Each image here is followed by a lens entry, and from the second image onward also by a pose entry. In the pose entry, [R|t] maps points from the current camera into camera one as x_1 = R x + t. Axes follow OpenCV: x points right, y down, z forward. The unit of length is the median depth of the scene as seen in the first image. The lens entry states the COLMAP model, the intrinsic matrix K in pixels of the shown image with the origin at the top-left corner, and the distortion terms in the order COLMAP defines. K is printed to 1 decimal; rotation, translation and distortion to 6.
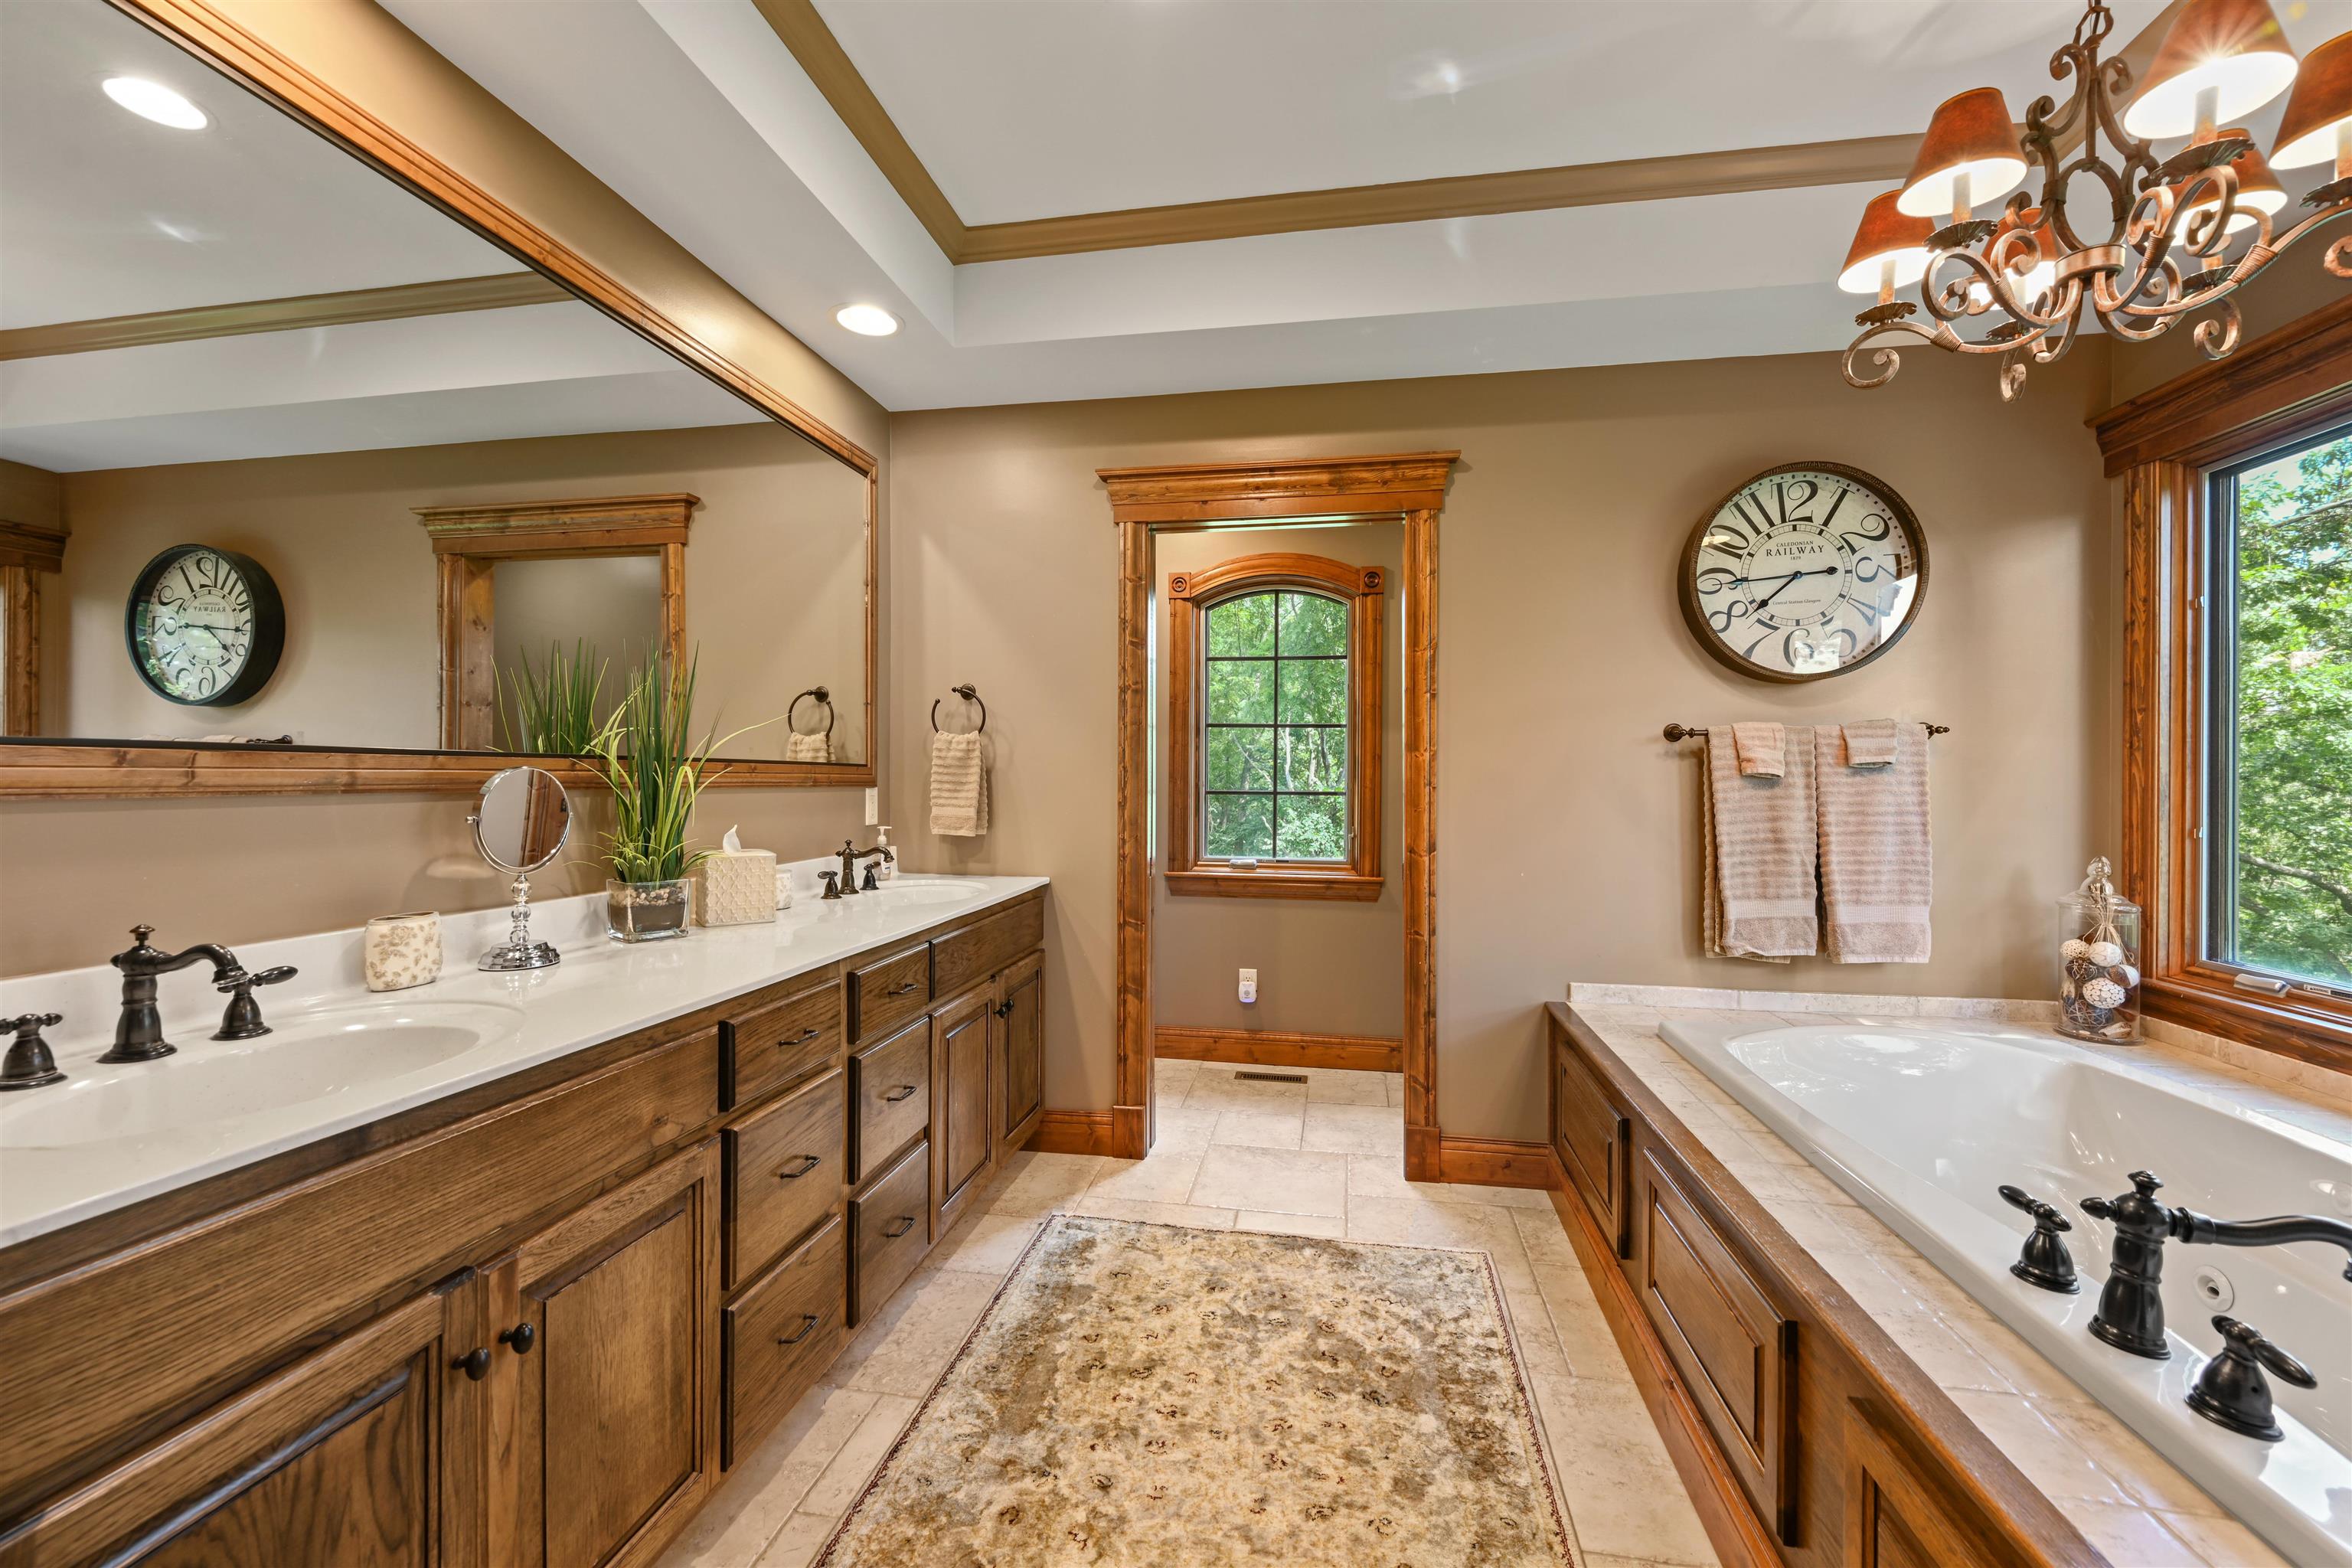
lens RADIAL K [[937.9, 0, 1176.0], [0, 937.9, 781.0], [0, 0, 1]] dist [-0.000927, 0.000288]
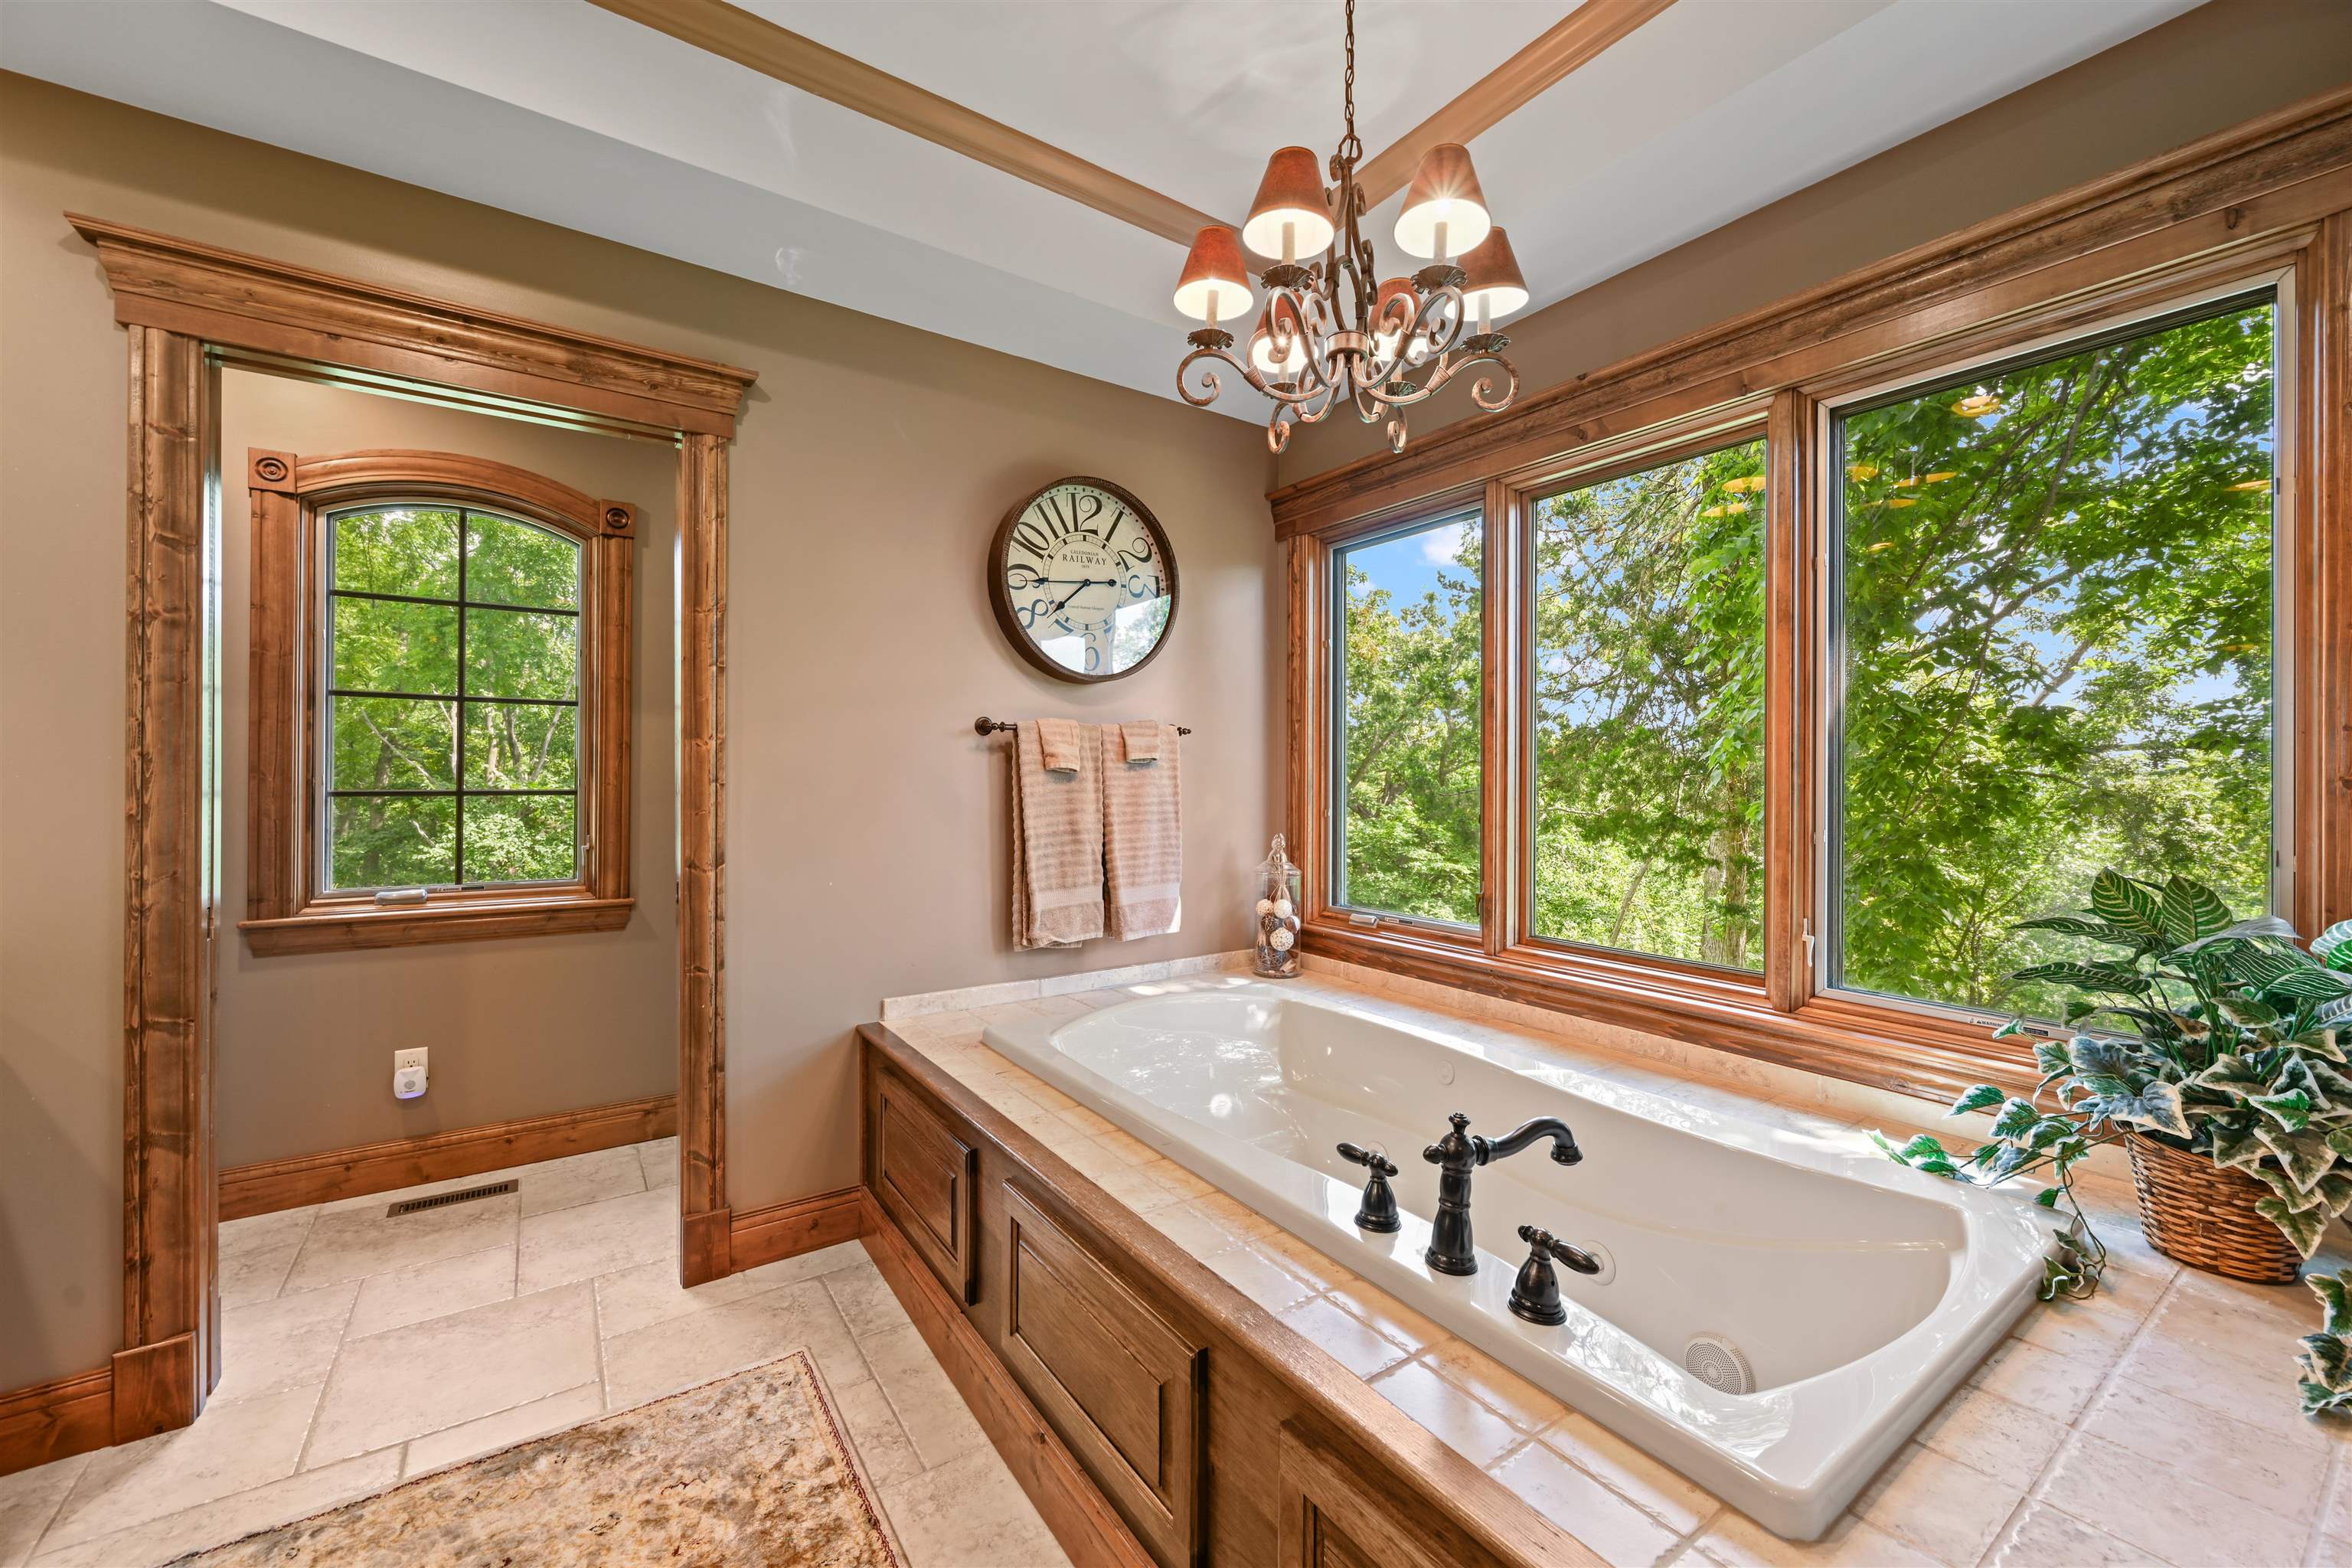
lens RADIAL K [[937.9, 0, 1194.4], [0, 937.9, 771.6], [0, 0, 1]] dist [-0.000927, 0.000288]
pose [[0.705166, 0.000070, 0.709042, -0.009171], [0.001773, 0.999997, -0.001862, -0.001857], [-0.709040, 0.002570, 0.705164, 0.161304]]
